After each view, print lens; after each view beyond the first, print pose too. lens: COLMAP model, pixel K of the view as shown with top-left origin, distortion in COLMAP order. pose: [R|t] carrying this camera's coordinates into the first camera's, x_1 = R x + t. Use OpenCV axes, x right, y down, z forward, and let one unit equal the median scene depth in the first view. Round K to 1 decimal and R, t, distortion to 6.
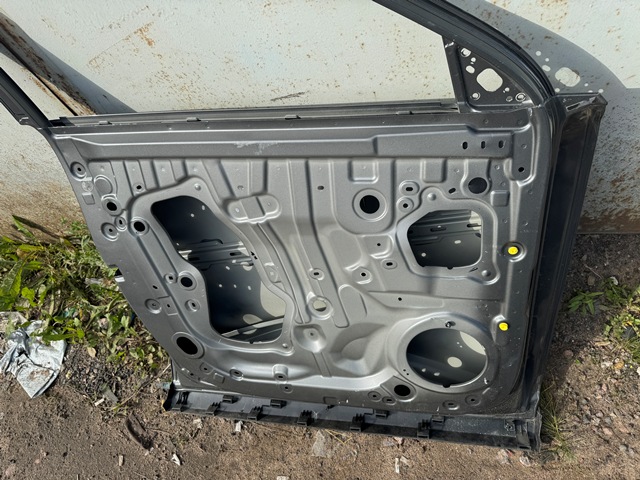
lens RADIAL K [[443.5, 0, 320.9], [0, 443.5, 236.7], [0, 0, 1]] dist [0.029806, -0.038809]
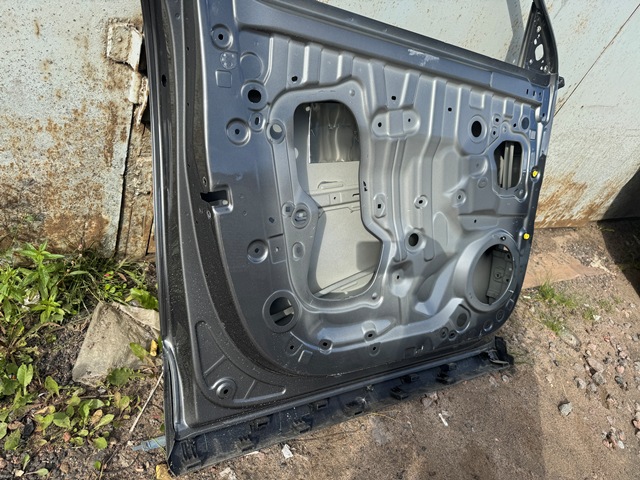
lens RADIAL K [[443.5, 0, 315.6], [0, 443.5, 247.0], [0, 0, 1]] dist [0.029806, -0.038809]
pose [[0.687150, 0.032799, 0.725775, -0.878563], [0.202852, 0.950589, -0.235015, 0.355963], [-0.697622, 0.308716, 0.646543, 0.473049]]
